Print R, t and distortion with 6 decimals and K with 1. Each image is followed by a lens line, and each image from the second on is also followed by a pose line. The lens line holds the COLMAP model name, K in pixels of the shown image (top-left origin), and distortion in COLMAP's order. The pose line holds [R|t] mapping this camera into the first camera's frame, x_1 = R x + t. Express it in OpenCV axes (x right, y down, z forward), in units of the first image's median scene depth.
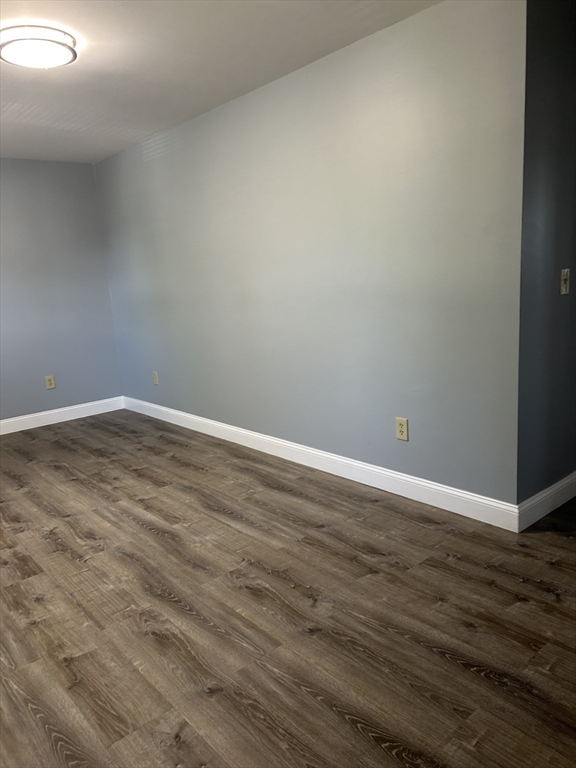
lens RADIAL K [[578.6, 0, 288.3], [0, 578.6, 398.8], [0, 0, 1]] dist [0.043254, -0.043546]
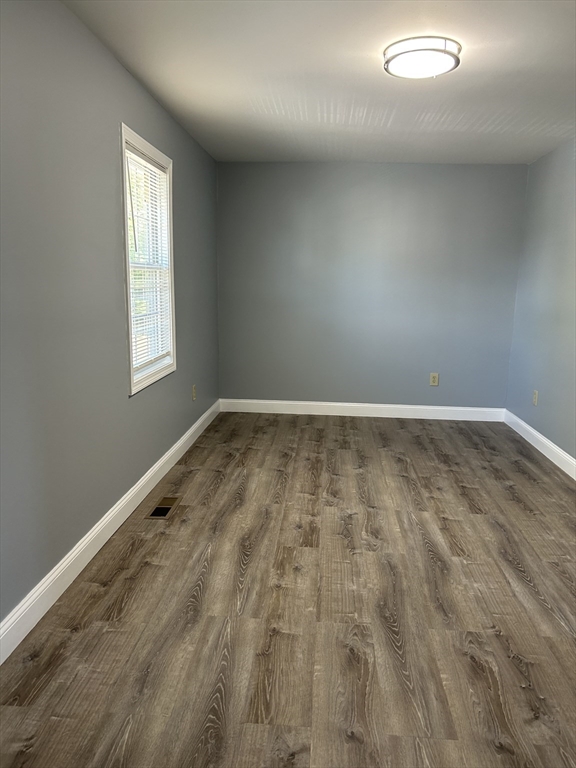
lens RADIAL K [[578.6, 0, 288.3], [0, 578.6, 398.8], [0, 0, 1]] dist [0.043254, -0.043546]
pose [[0.716387, 0.226880, -0.659784, 0.175073], [-0.224841, 0.970275, 0.089518, -0.053541], [0.660482, 0.084217, 0.746104, 0.108001]]
